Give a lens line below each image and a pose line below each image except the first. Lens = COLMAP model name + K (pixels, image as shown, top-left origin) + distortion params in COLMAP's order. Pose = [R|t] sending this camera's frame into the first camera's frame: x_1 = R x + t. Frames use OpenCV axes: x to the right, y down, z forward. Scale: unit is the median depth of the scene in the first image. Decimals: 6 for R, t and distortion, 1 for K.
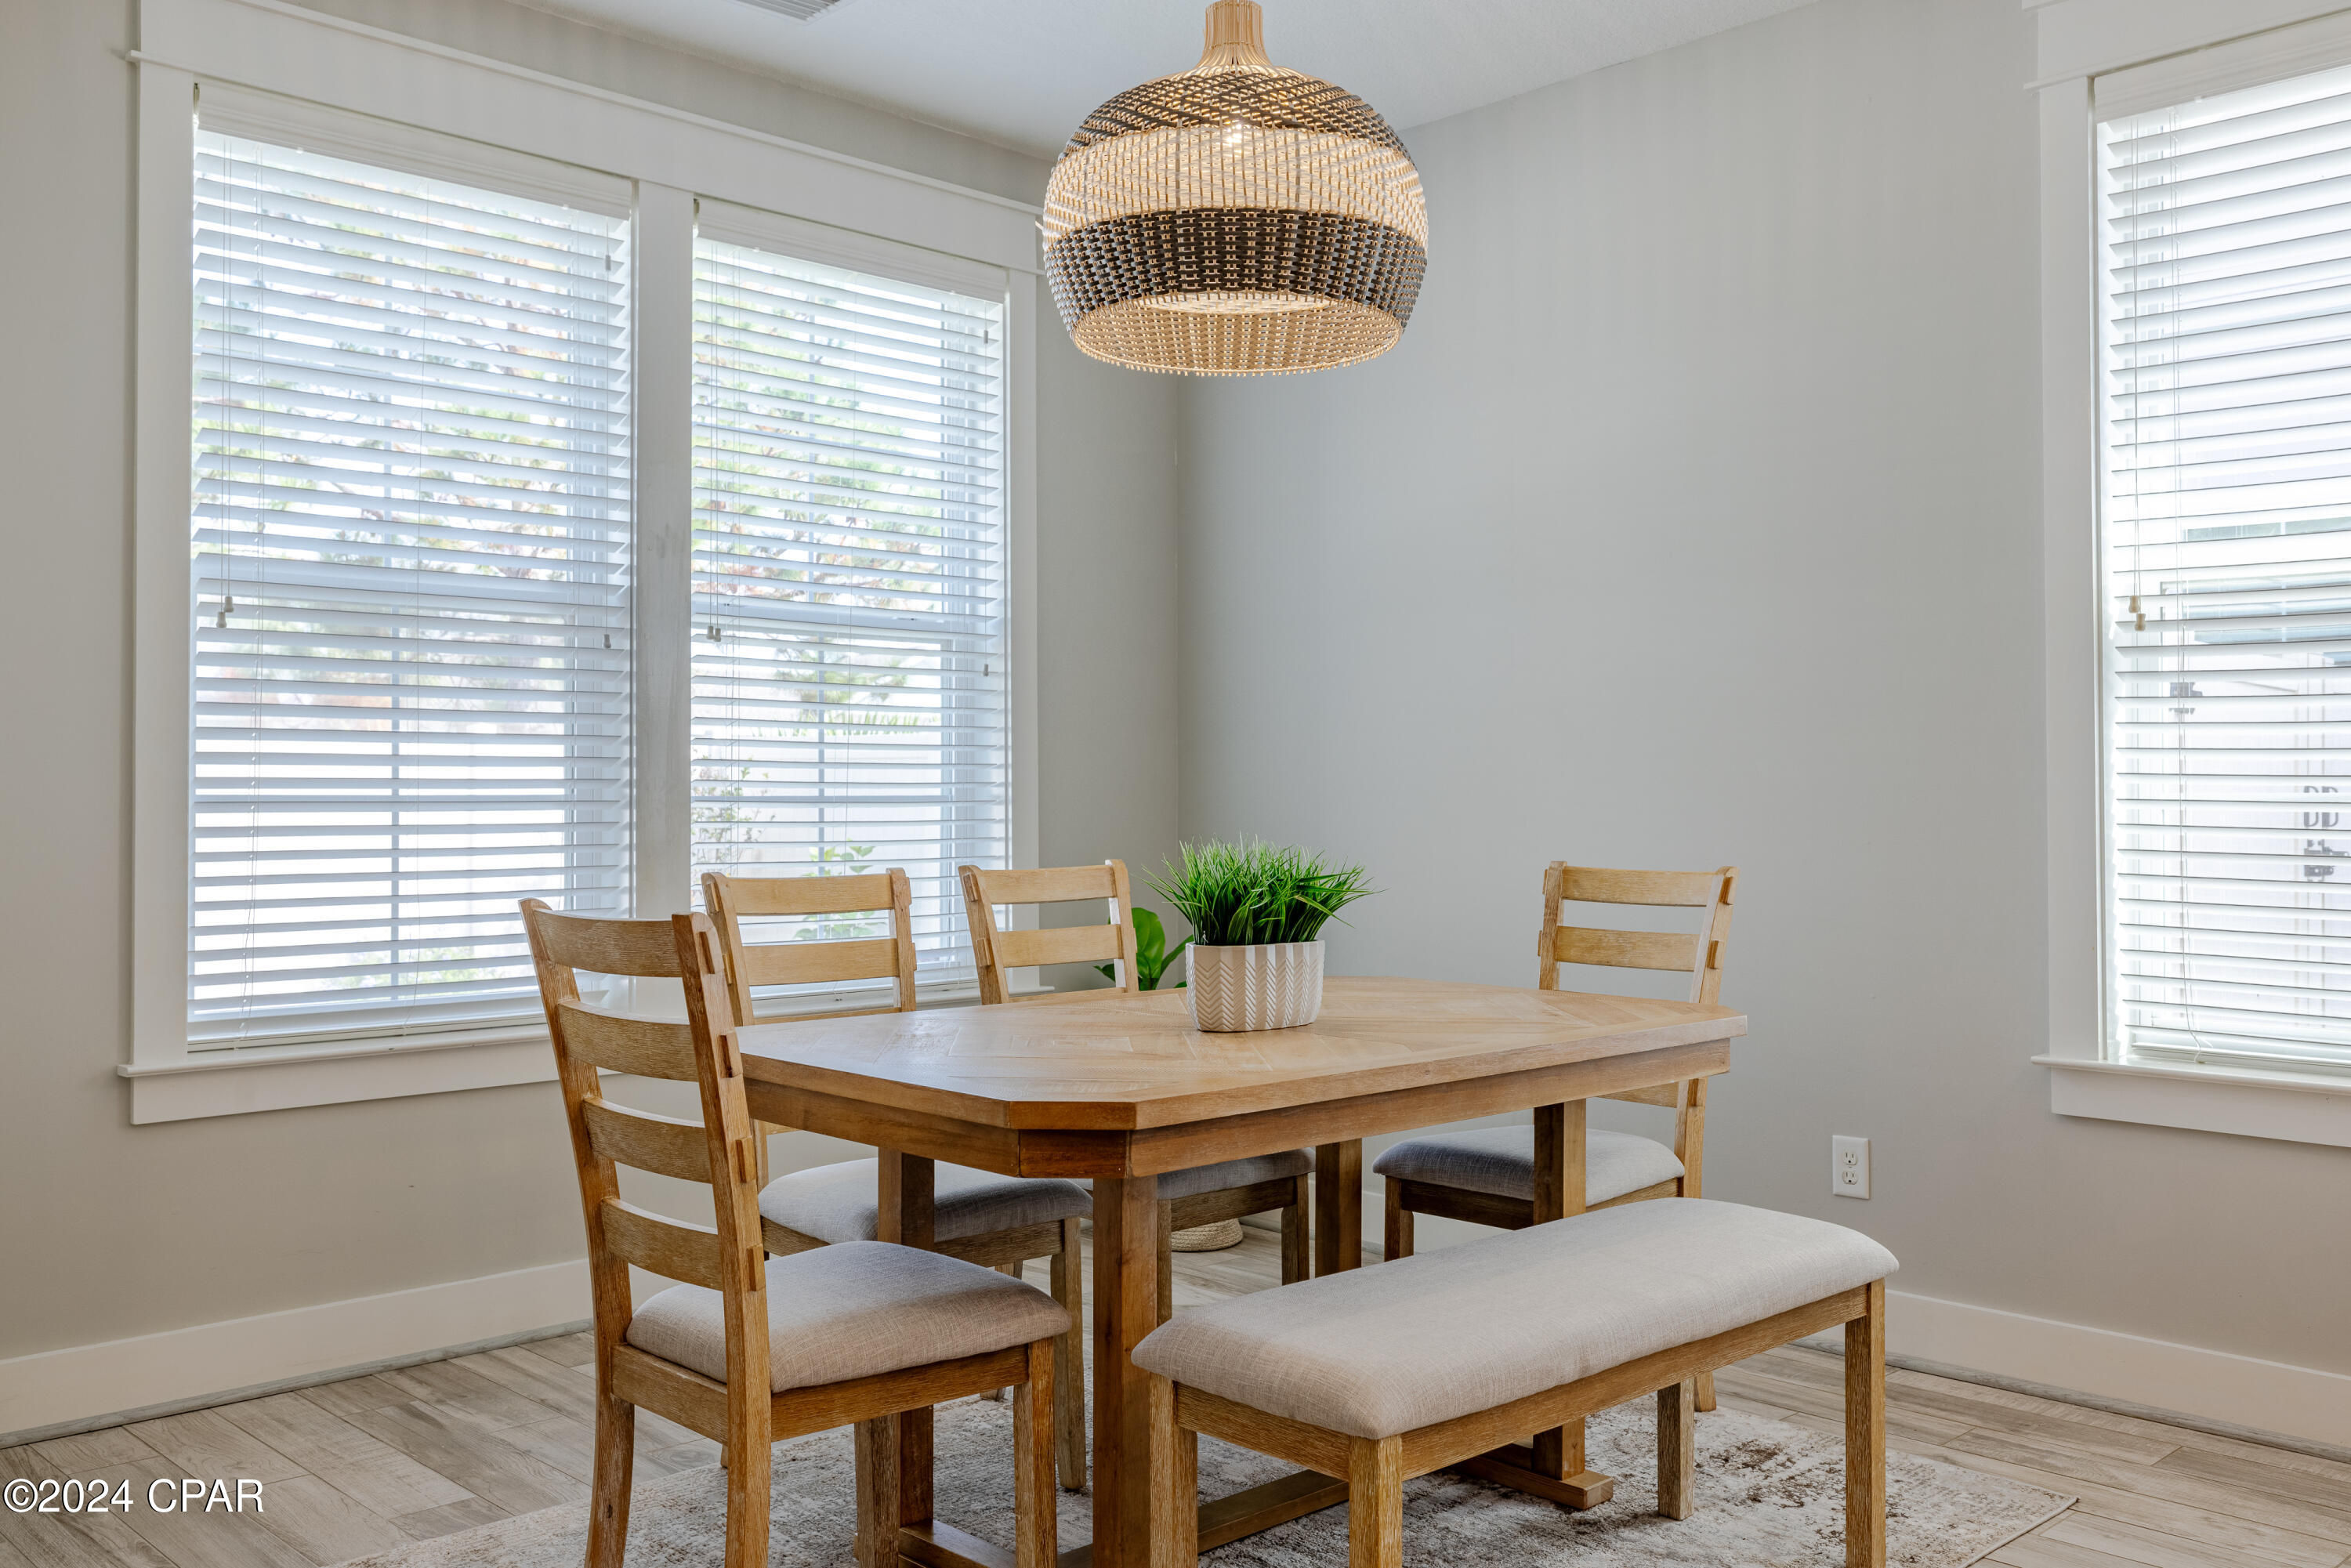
lens RADIAL K [[2014.0, 0, 1167.2], [0, 2014.0, 773.1], [0, 0, 1]] dist [-0.006837, -0.003069]
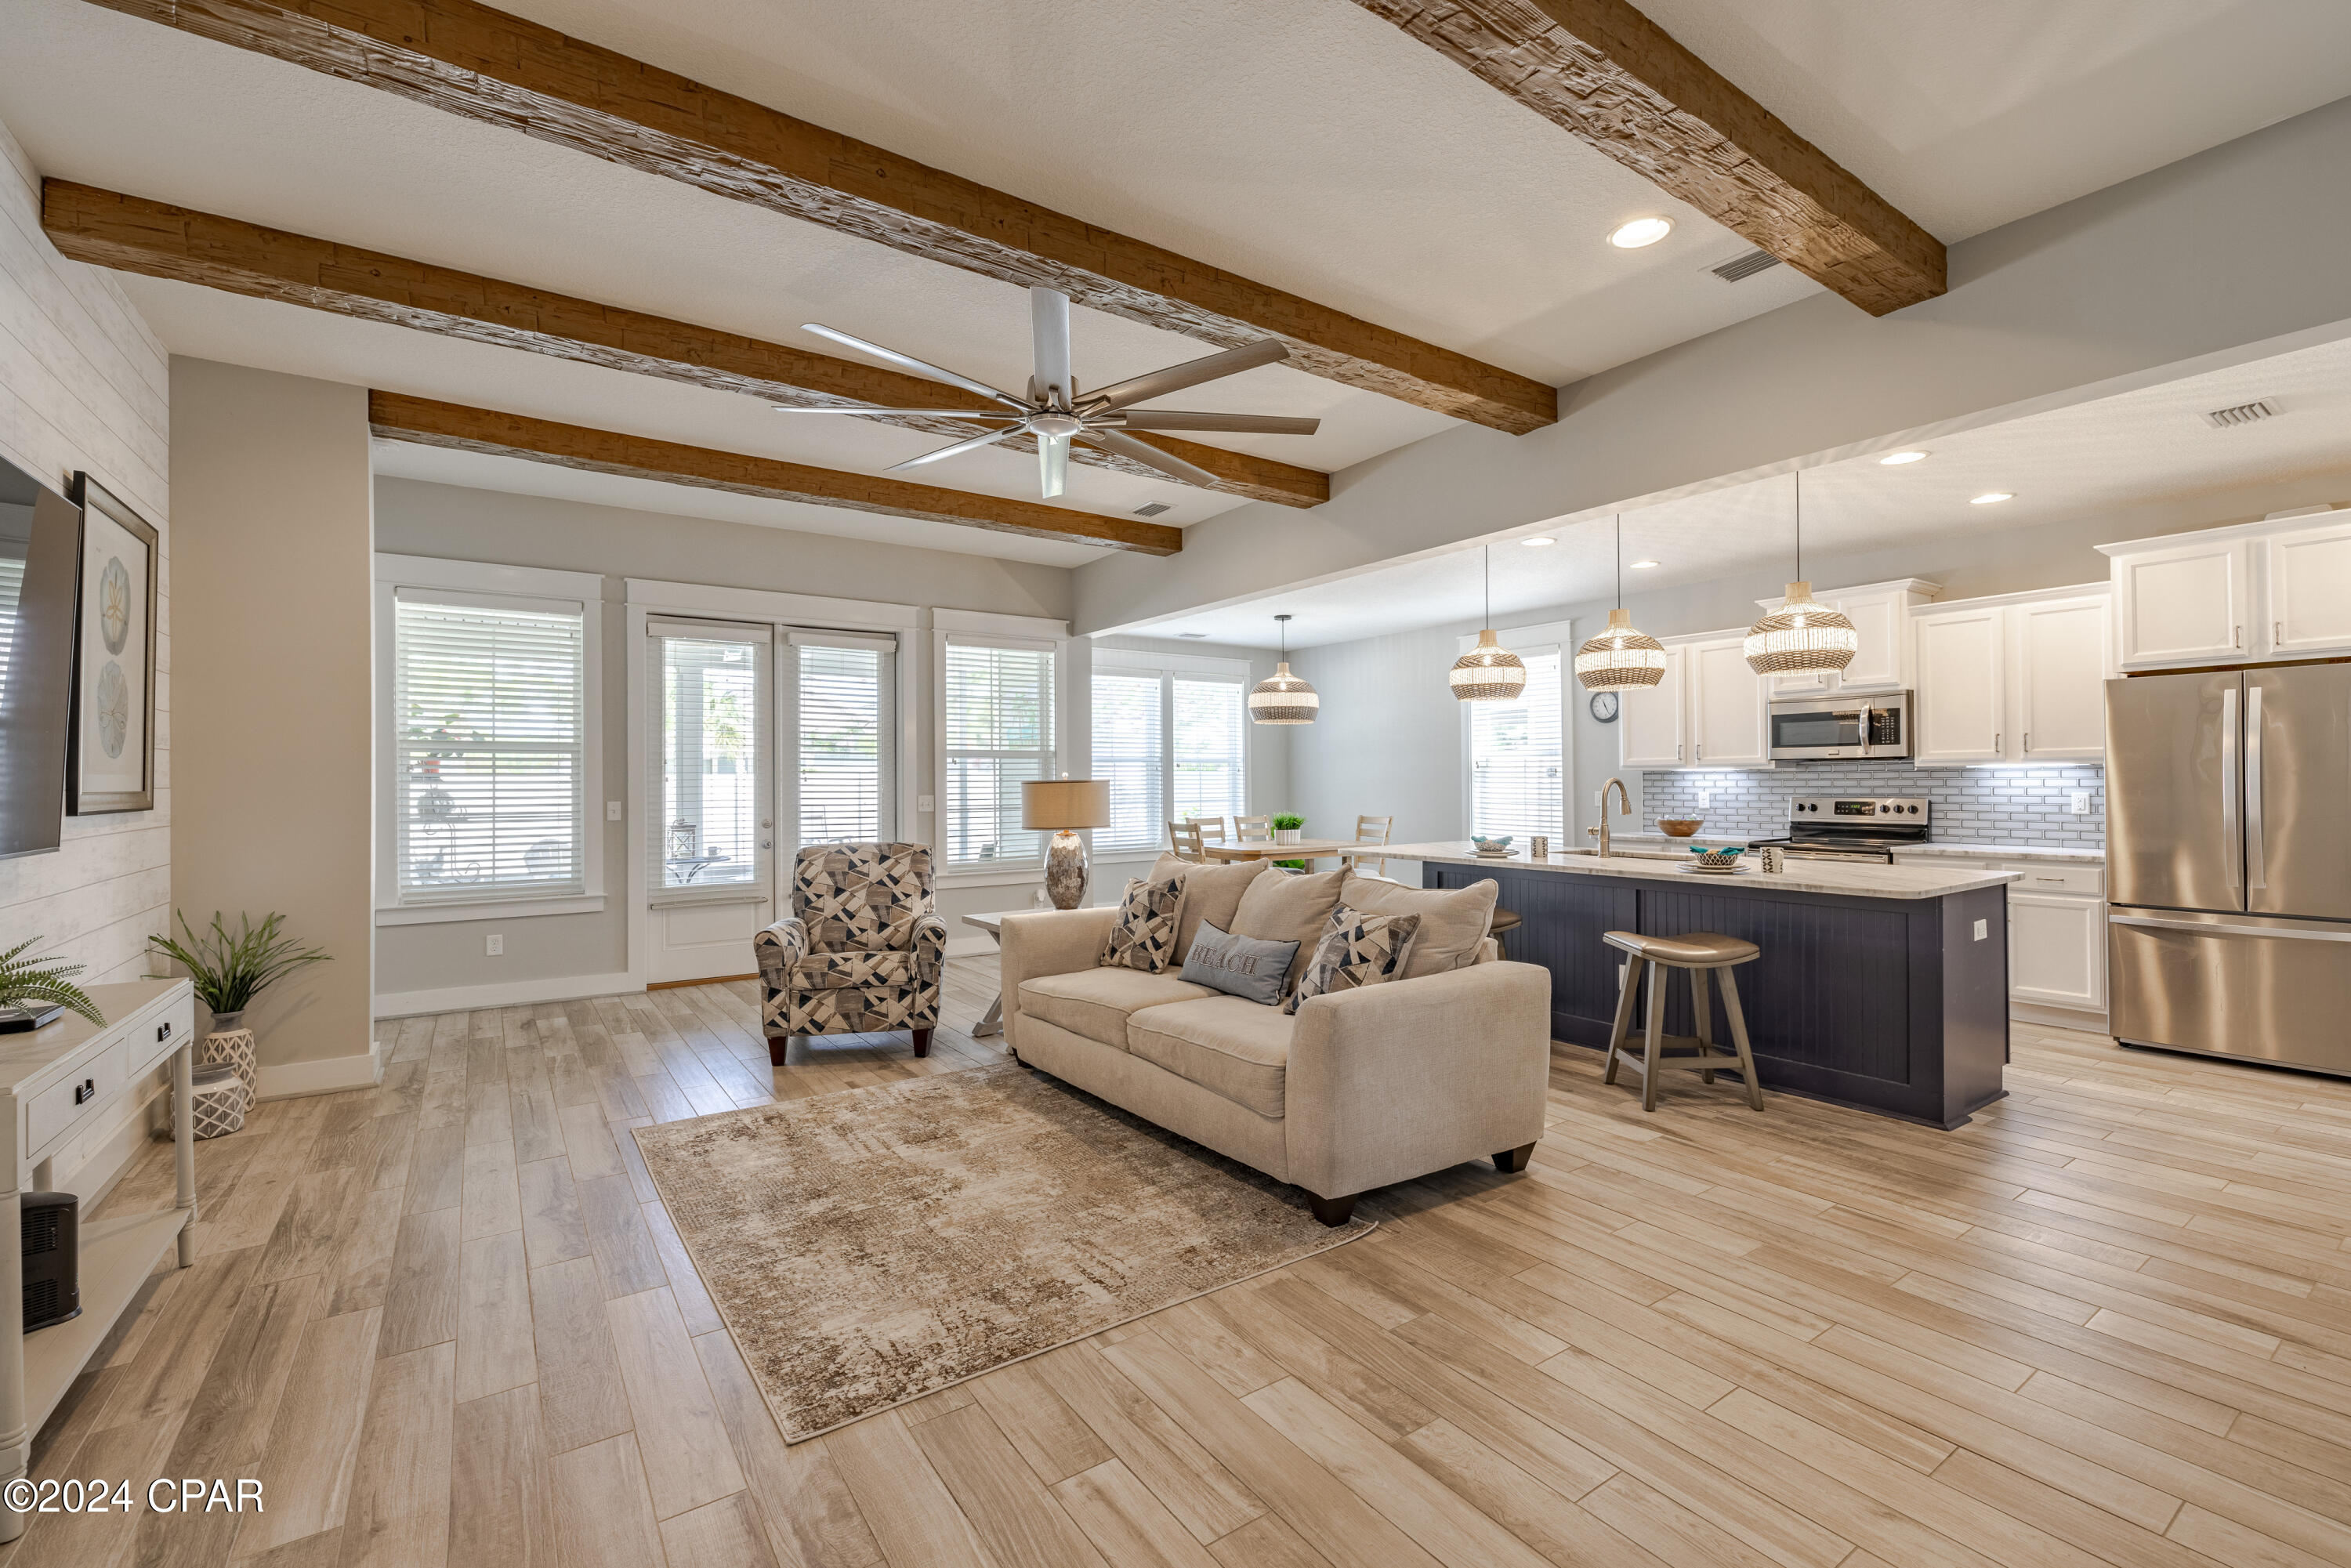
lens RADIAL K [[985.6, 0, 1153.6], [0, 985.6, 778.3], [0, 0, 1]] dist [0.031697, 0.000072]
pose [[0.985182, -0.009149, -0.171266, 0.146642], [0.010991, 0.999891, 0.009808, -0.089962], [0.171157, -0.011545, 0.985176, -1.763572]]
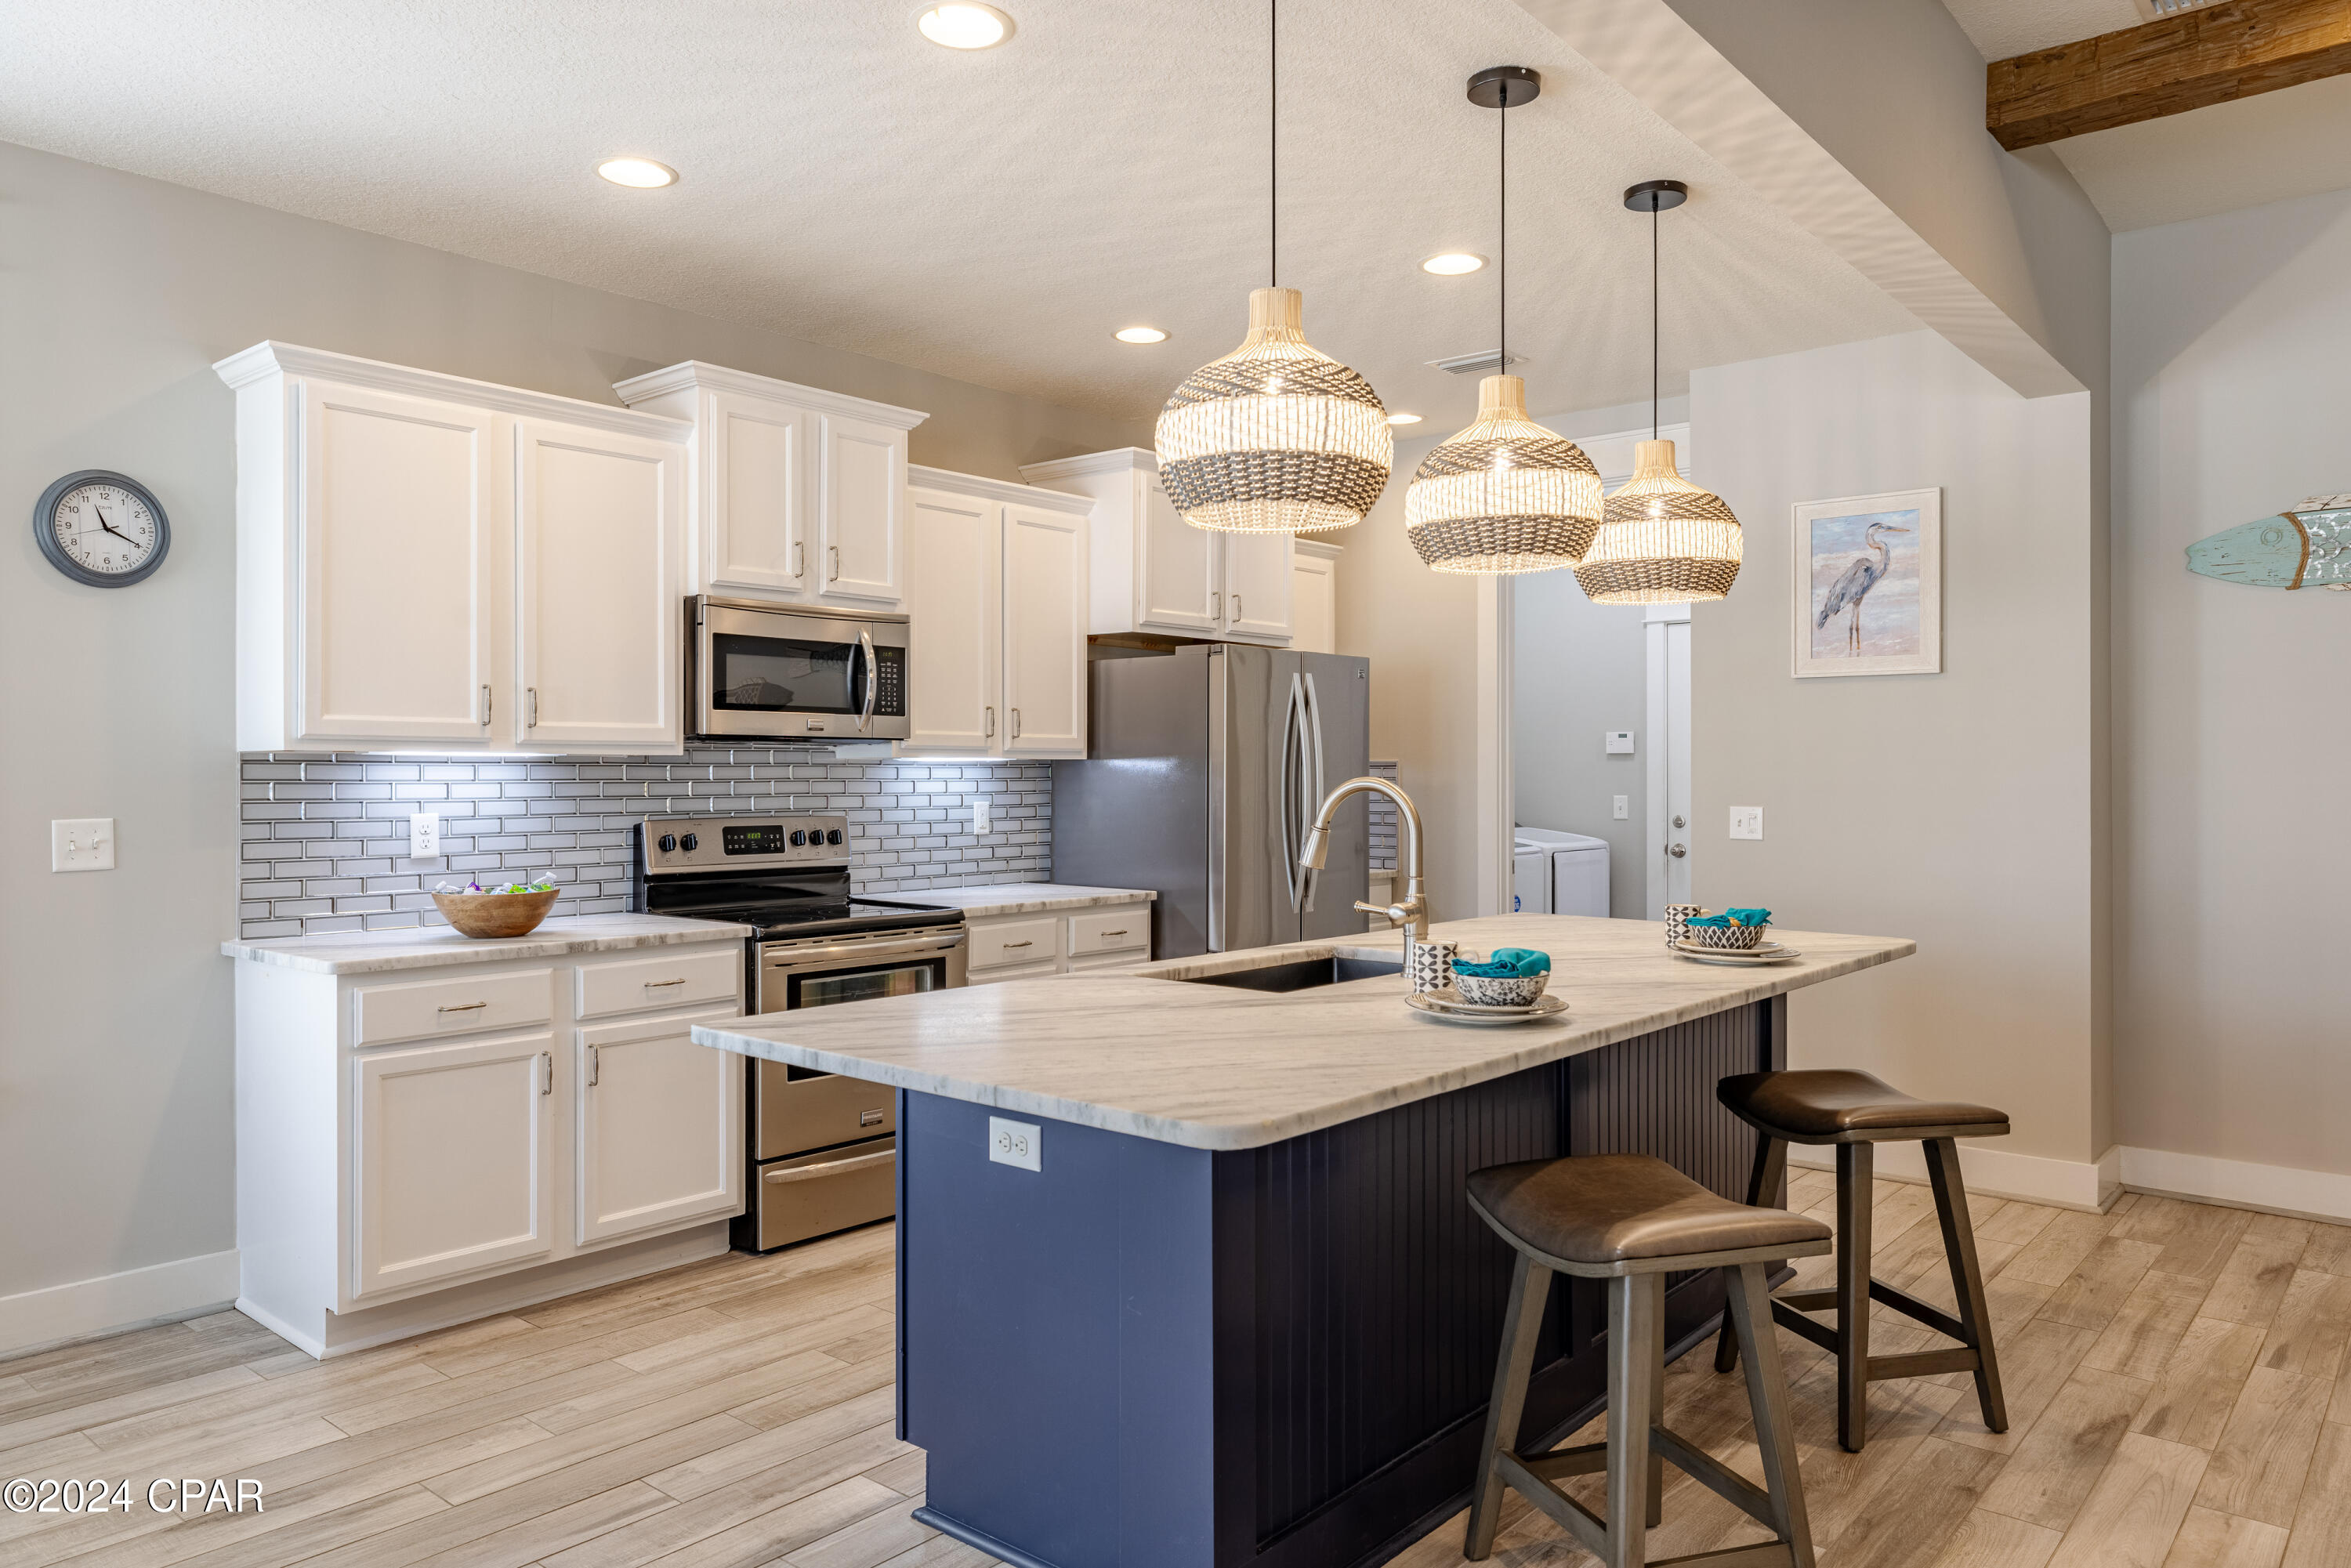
lens RADIAL K [[1582.9, 0, 1169.0], [0, 1582.9, 767.3], [0, 0, 1]] dist [0.001896, 0.006387]
pose [[-0.095973, 0.002676, 0.995380, -0.419941], [-0.014238, 0.999890, -0.004061, -0.065595], [-0.995282, -0.014562, -0.095925, 0.203569]]
